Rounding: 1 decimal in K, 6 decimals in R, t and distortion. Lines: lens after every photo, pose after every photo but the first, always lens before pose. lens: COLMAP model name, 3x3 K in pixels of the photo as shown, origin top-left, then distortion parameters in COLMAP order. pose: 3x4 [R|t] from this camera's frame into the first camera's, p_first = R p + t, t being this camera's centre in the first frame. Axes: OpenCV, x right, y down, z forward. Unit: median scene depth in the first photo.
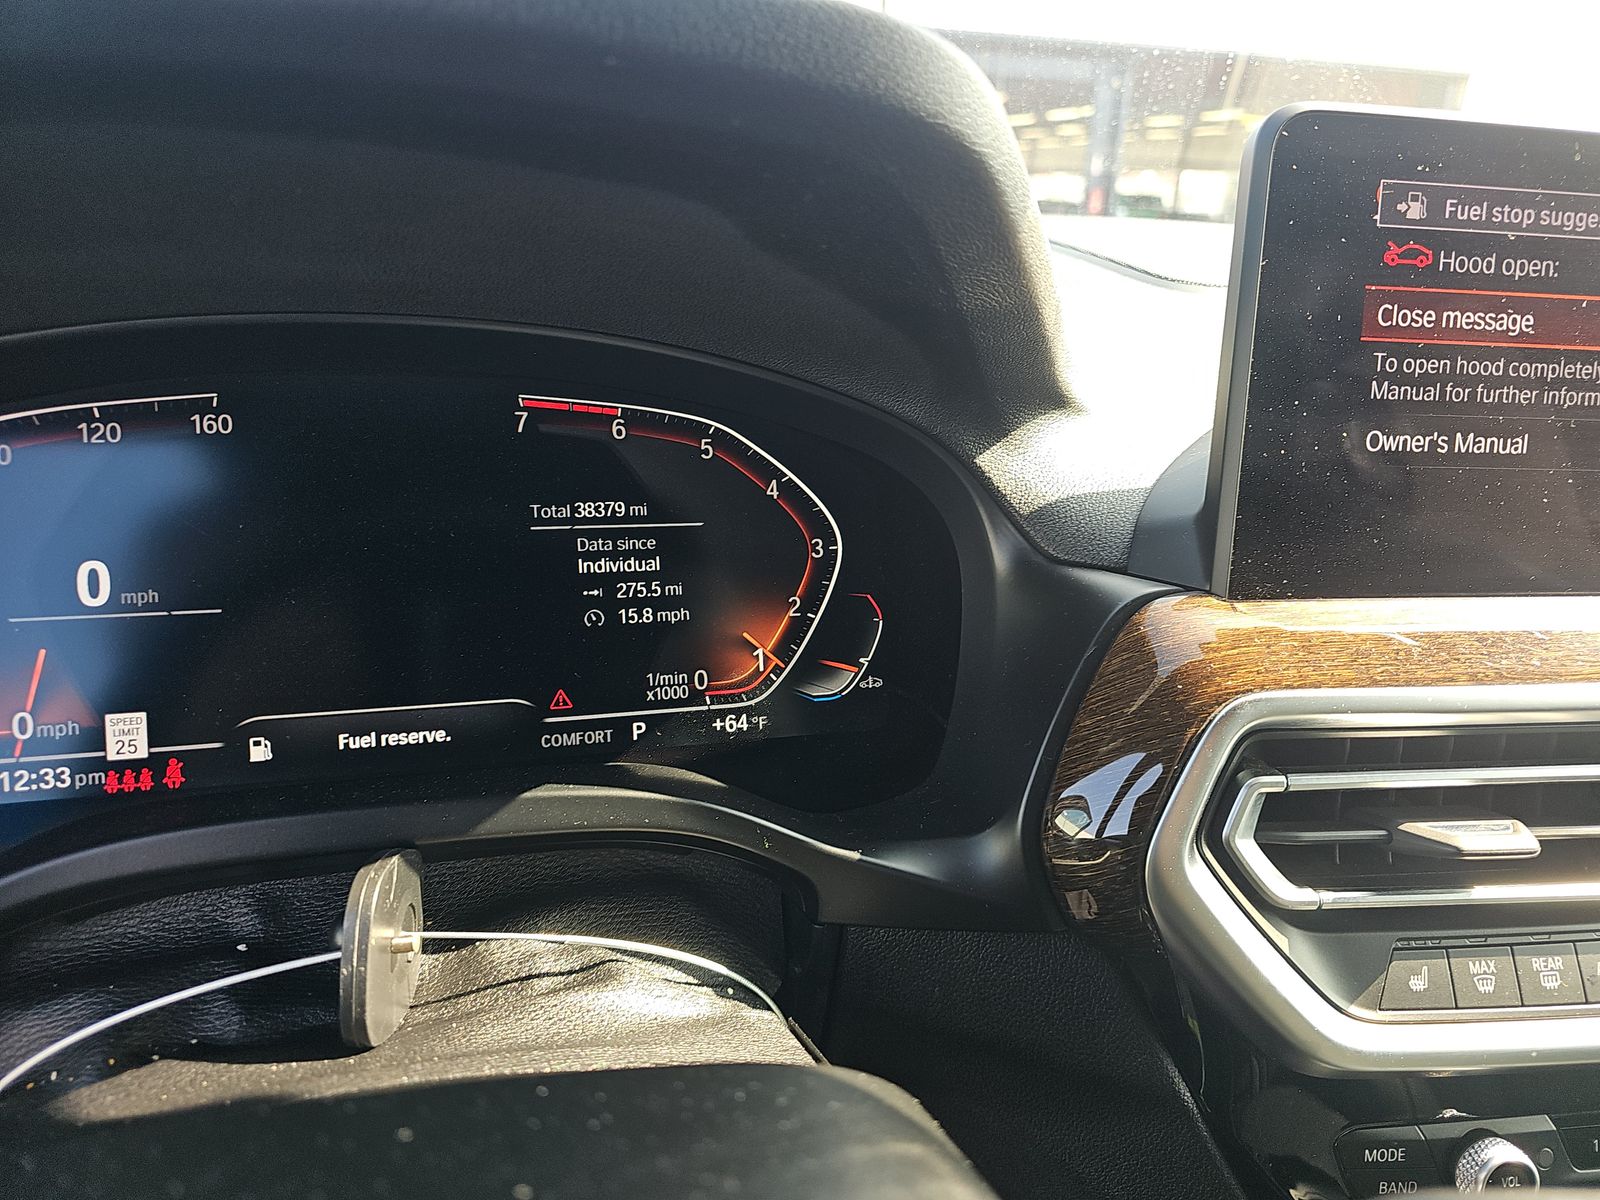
lens RADIAL K [[1107.3, 0, 790.7], [0, 1107.3, 599.1], [0, 0, 1]] dist [0.046763, -0.046147]
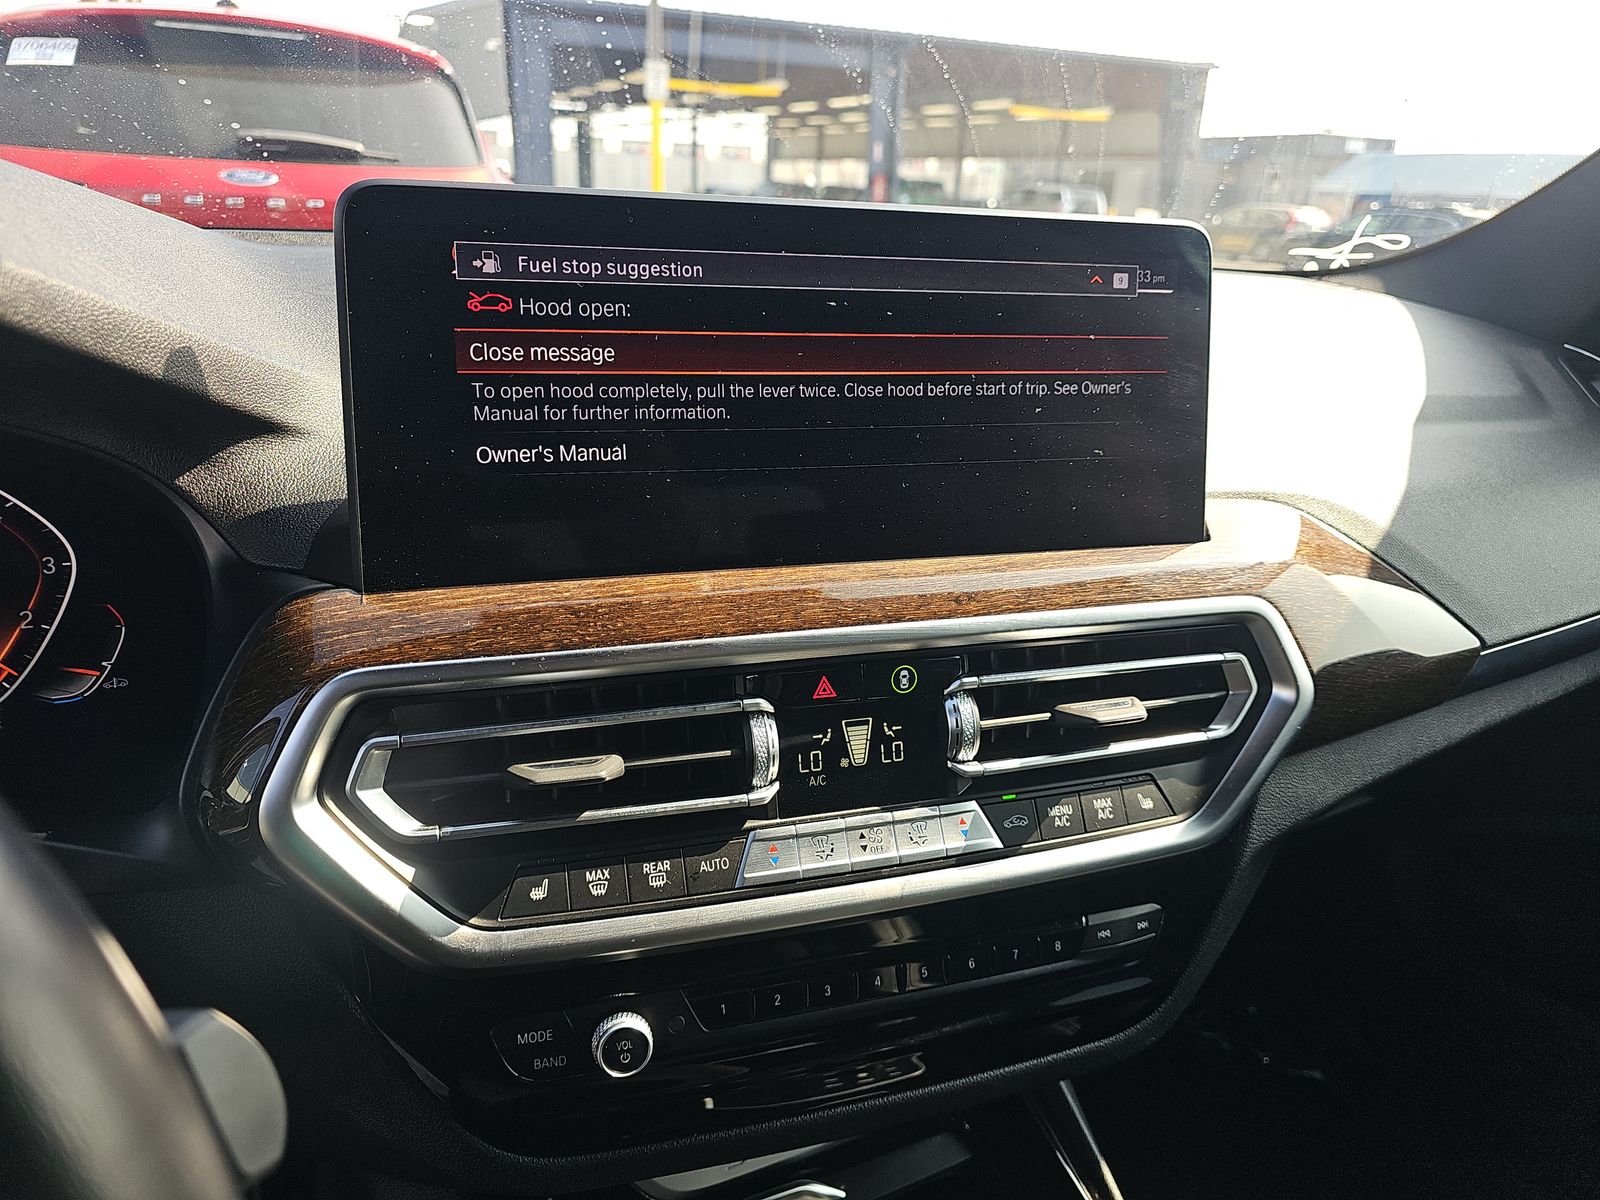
lens RADIAL K [[1107.3, 0, 790.7], [0, 1107.3, 599.1], [0, 0, 1]] dist [0.046763, -0.046147]
pose [[0.986236, -0.062453, 0.153095, 0.653562], [0.060676, 0.998025, 0.016251, 0.015712], [-0.153807, -0.006738, 0.988078, -0.246989]]
